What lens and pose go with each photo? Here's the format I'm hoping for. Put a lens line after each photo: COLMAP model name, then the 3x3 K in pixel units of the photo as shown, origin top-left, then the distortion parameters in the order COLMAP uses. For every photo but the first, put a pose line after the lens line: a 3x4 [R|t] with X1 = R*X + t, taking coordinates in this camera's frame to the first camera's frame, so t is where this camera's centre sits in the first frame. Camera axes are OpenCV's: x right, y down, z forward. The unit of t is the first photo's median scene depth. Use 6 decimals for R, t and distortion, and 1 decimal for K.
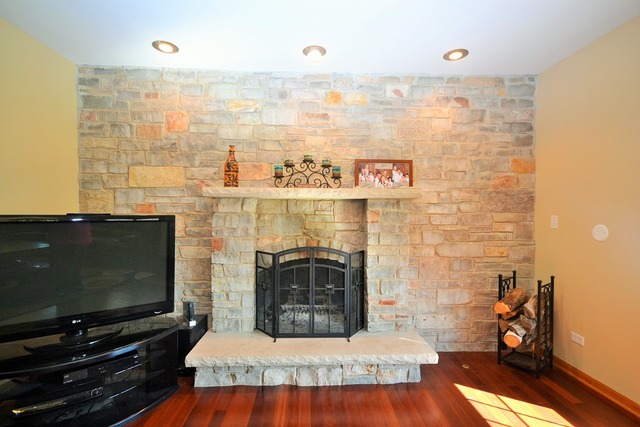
lens RADIAL K [[305.6, 0, 320.0], [0, 305.6, 213.5], [0, 0, 1]] dist [0.004014, 0.000534]
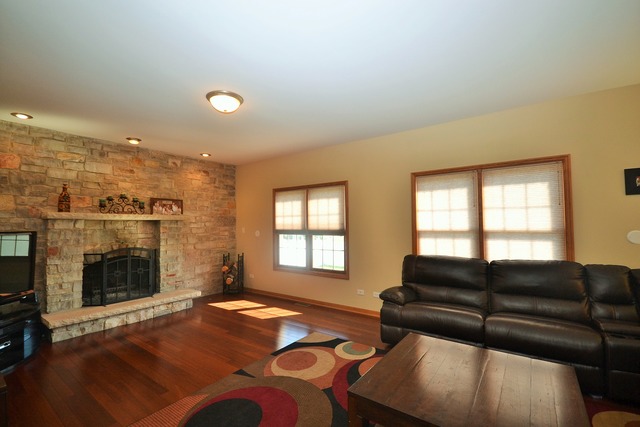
lens RADIAL K [[287.4, 0, 320.0], [0, 287.4, 213.5], [0, 0, 1]] dist [-0.001390, -0.000326]
pose [[0.611319, 0.021397, 0.791095, -0.608502], [0.023738, 0.998689, -0.045355, 0.013471], [-0.791028, 0.046506, 0.610009, -0.797414]]
